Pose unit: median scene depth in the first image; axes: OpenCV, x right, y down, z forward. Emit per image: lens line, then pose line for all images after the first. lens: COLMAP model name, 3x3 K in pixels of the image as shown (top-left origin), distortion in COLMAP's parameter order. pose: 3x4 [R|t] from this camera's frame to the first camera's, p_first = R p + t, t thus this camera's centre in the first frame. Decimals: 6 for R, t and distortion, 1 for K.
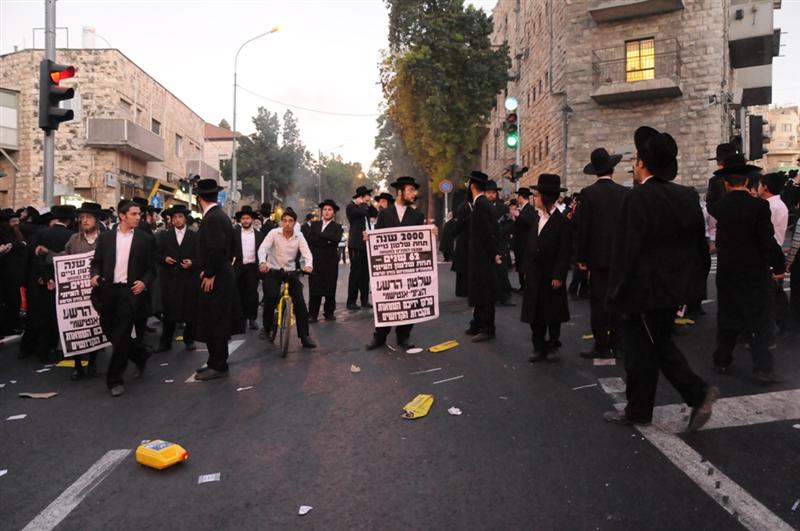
lens RADIAL K [[642.3, 0, 399.6], [0, 642.3, 281.7], [0, 0, 1]] dist [-0.162859, 0.138446]
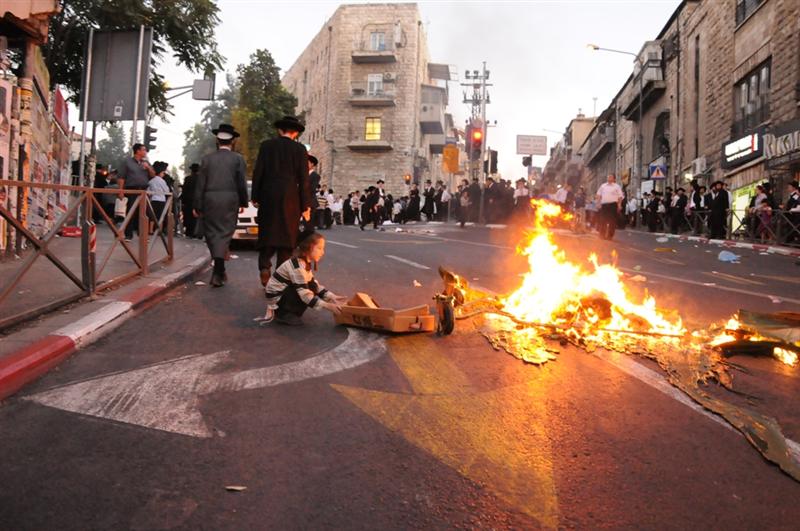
lens RADIAL K [[642.3, 0, 399.6], [0, 642.3, 281.7], [0, 0, 1]] dist [-0.162859, 0.138446]
pose [[0.924102, 0.027925, 0.381125, -0.258754], [-0.022876, 0.999580, -0.017772, 0.139129], [-0.381462, 0.007705, 0.924353, -0.803691]]
